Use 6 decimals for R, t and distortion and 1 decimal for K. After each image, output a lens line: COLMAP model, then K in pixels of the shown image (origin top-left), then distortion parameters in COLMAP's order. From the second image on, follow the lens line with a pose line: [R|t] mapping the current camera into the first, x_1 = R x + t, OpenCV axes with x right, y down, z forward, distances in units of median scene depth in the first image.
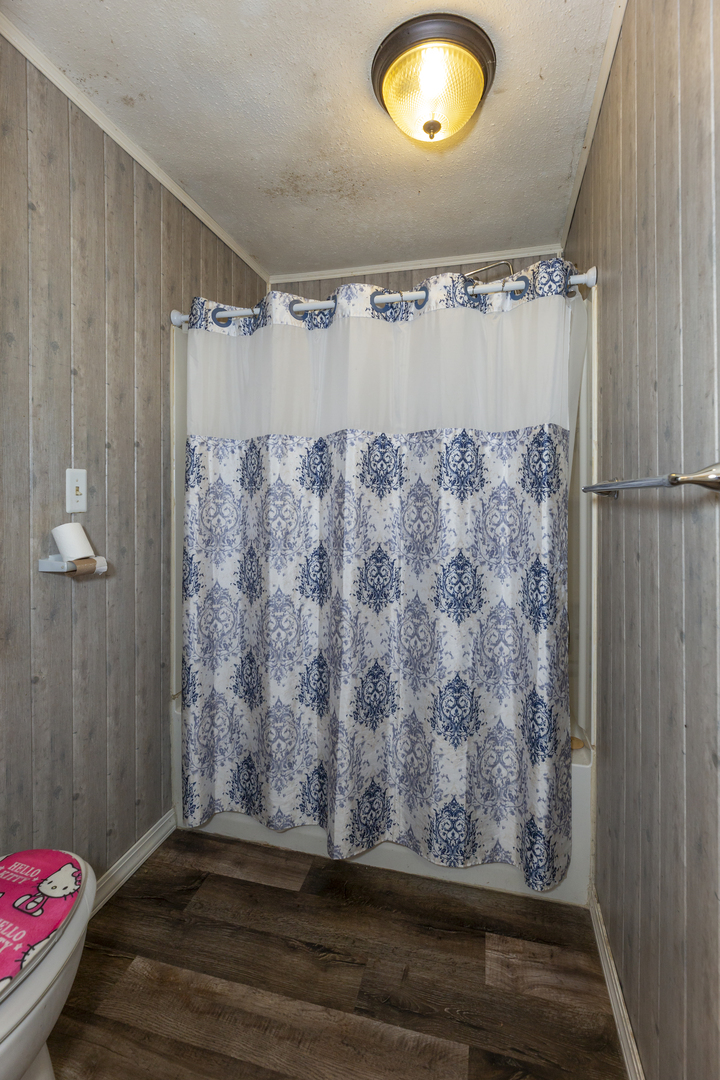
lens RADIAL K [[441.1, 0, 384.1], [0, 441.1, 493.0], [0, 0, 1]] dist [-0.010601, -0.000039]
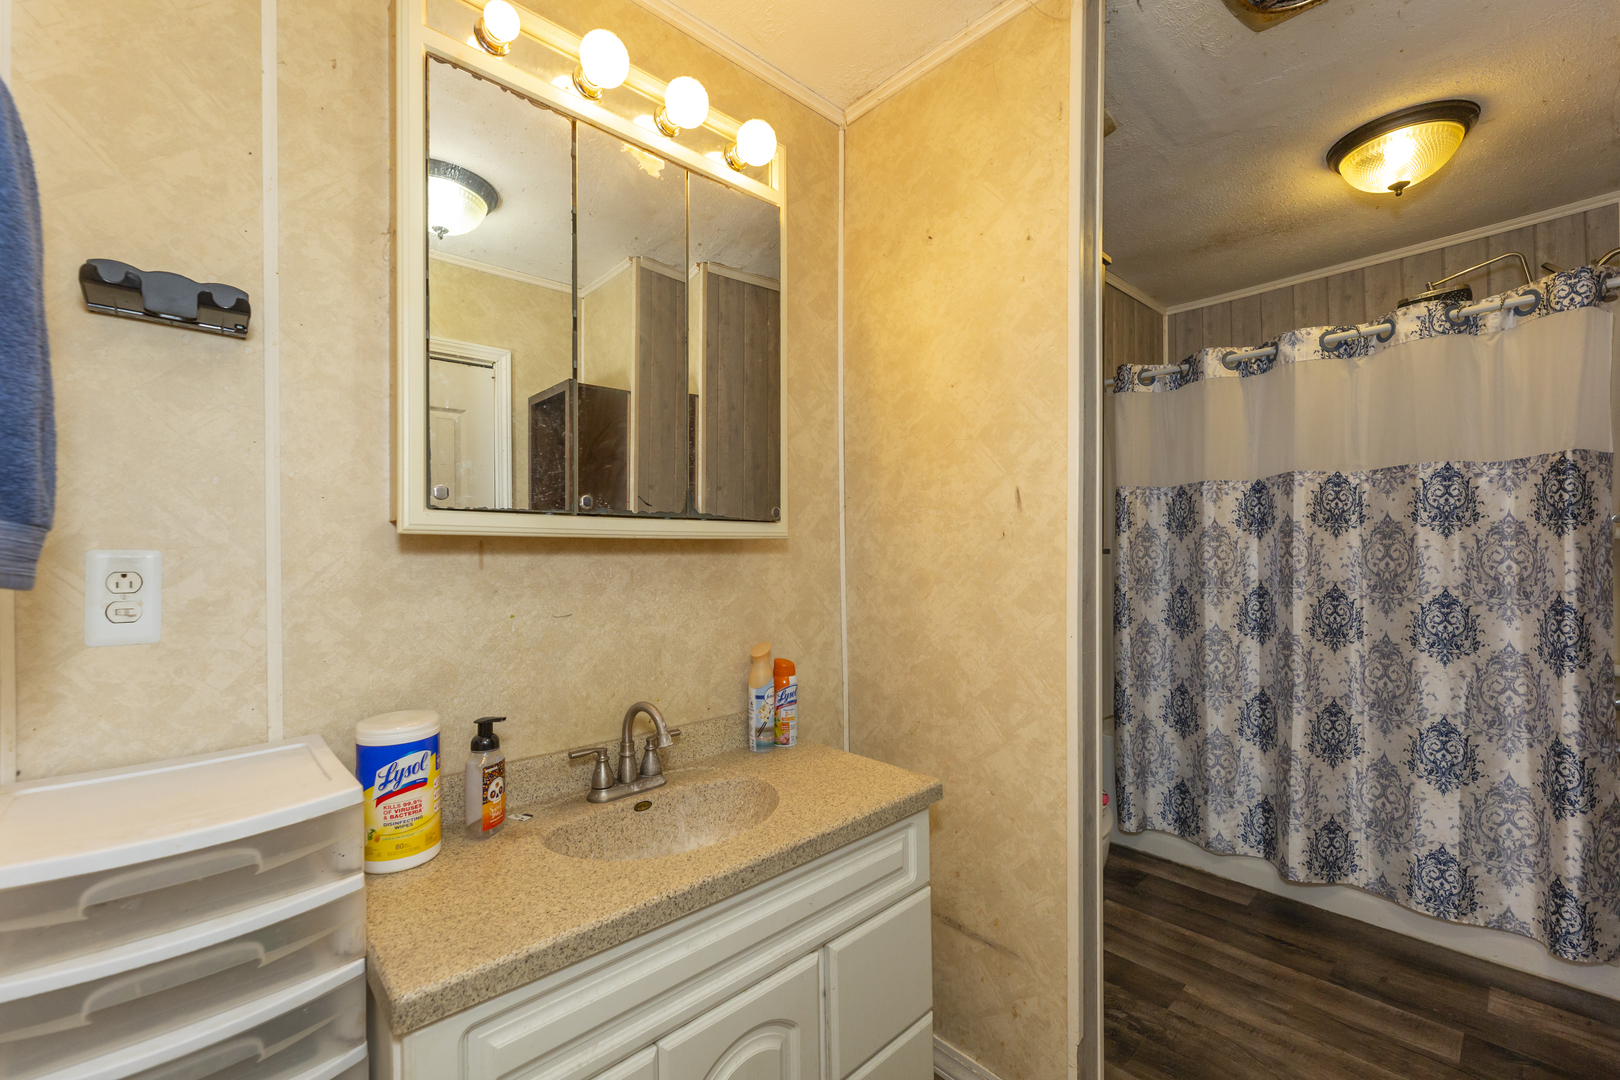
lens RADIAL K [[666.5, 0, 808.4], [0, 666.5, 547.8], [0, 0, 1]] dist [-0.001425, -0.000250]
pose [[0.823269, -0.016449, -0.567413, -0.138121], [0.014565, 0.999863, -0.007854, 0.030966], [0.567464, -0.001799, 0.823396, -0.931790]]
